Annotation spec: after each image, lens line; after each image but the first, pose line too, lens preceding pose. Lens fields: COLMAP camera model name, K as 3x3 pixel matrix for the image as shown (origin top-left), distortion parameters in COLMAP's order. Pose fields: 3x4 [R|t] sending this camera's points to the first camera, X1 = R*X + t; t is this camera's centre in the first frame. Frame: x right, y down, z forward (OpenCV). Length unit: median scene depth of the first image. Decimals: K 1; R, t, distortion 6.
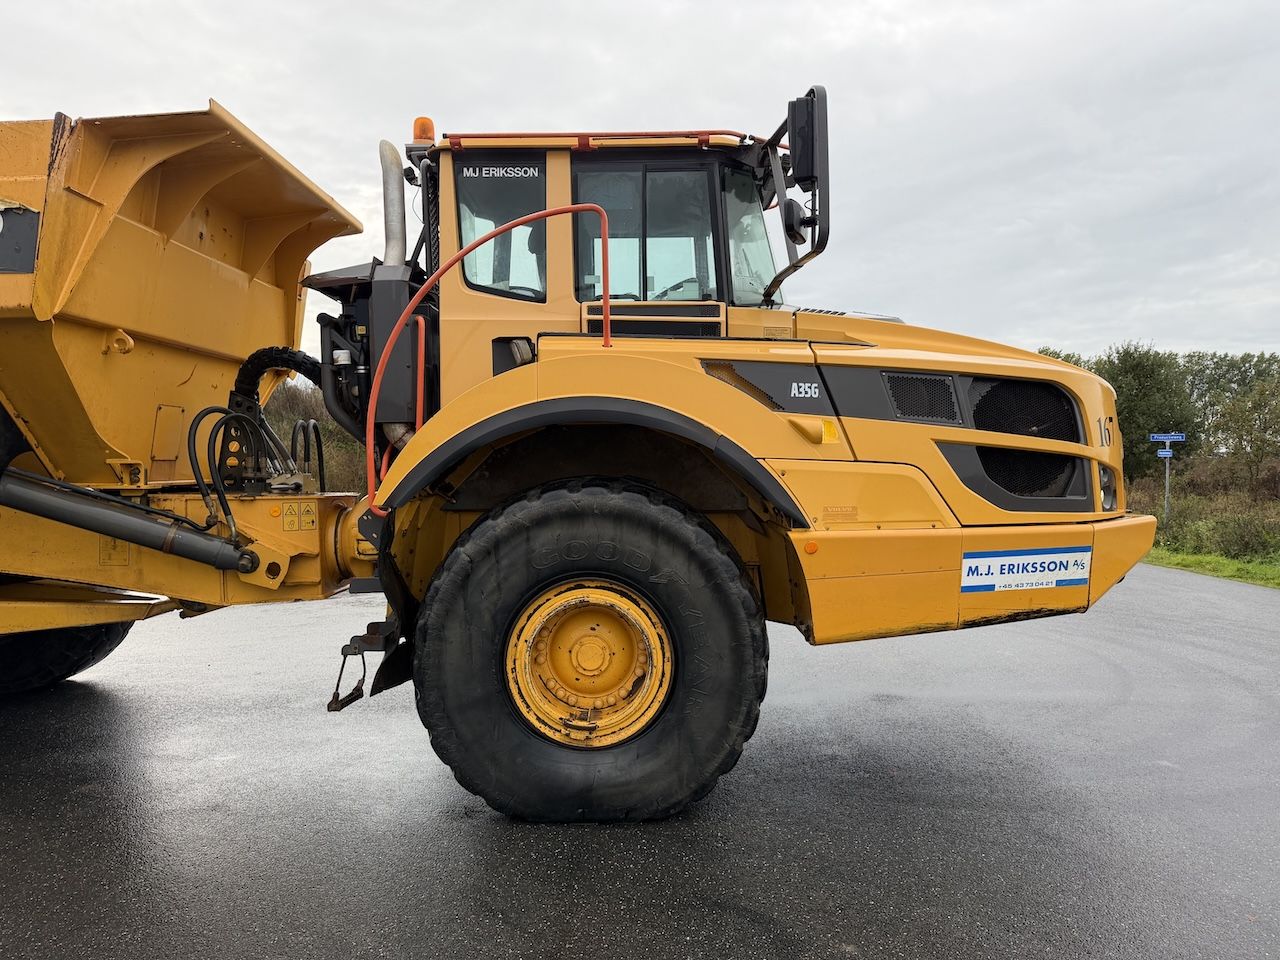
lens RADIAL K [[887.0, 0, 629.4], [0, 887.0, 477.2], [0, 0, 1]] dist [0.196861, -0.345605]
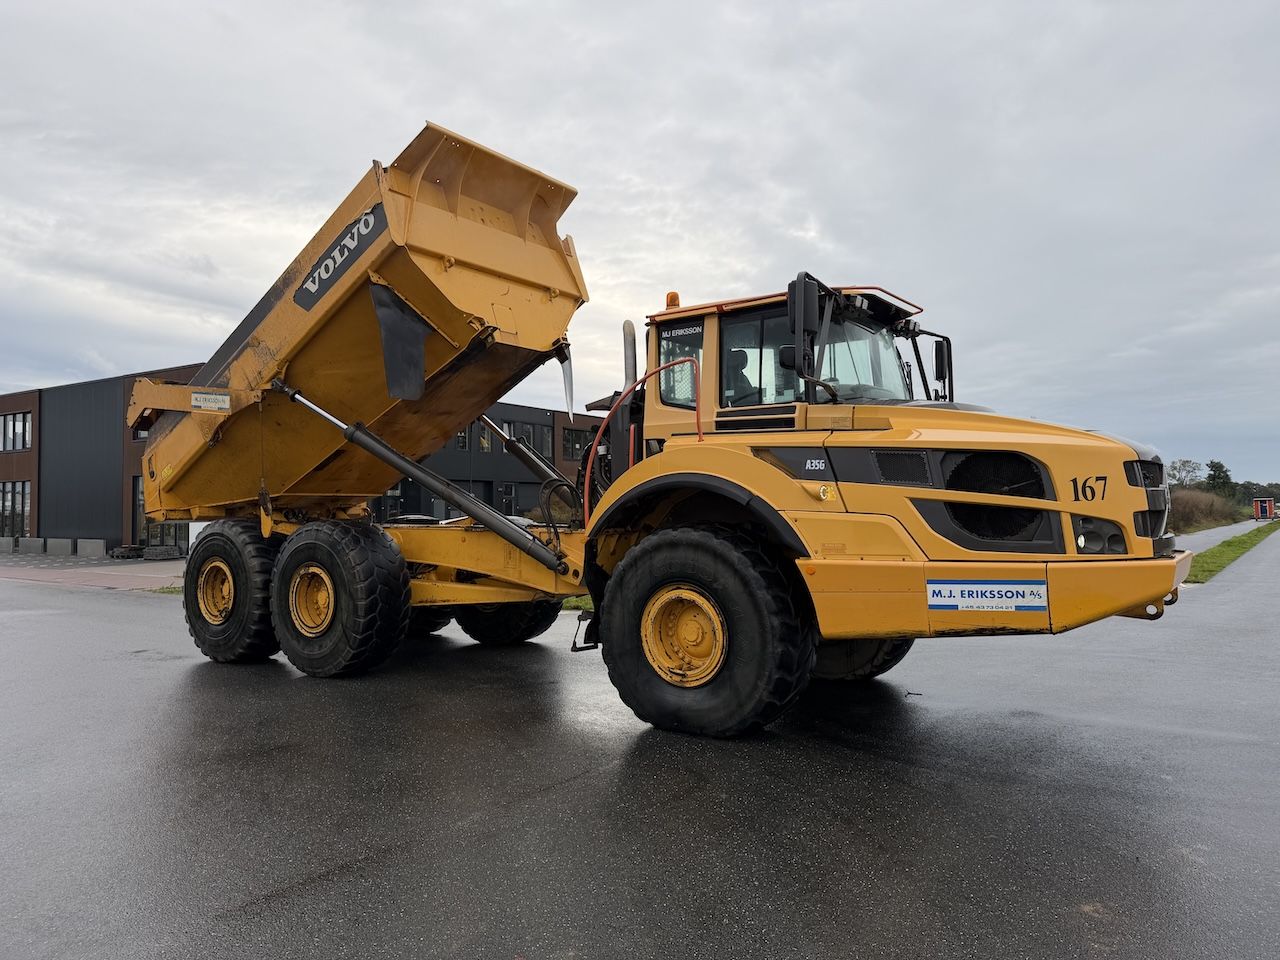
lens RADIAL K [[888.3, 0, 640.0], [0, 888.3, 480.0], [0, 0, 1]] dist [0.193070, -0.344228]
pose [[0.822026, -0.017400, -0.569184, 0.789485], [-0.007577, 0.999110, -0.041487, -0.007760], [0.569400, 0.038416, 0.821163, -0.382630]]
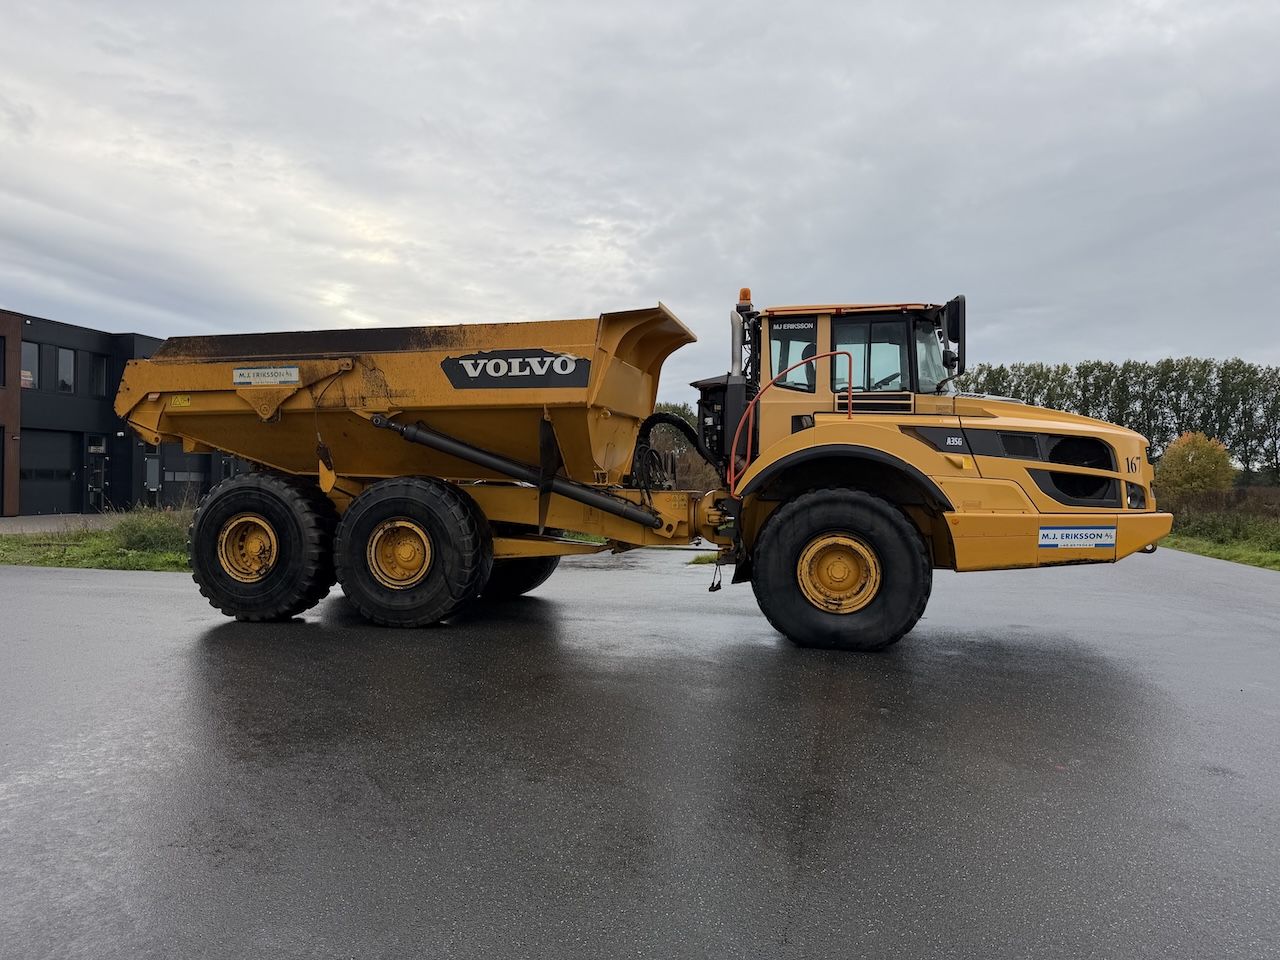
lens RADIAL K [[888.3, 0, 640.0], [0, 888.3, 480.0], [0, 0, 1]] dist [0.193070, -0.344228]
pose [[0.977263, 0.020497, -0.211036, -0.056645], [-0.024203, 0.999595, -0.014992, 0.033495], [0.210643, 0.019759, 0.977363, -1.070074]]
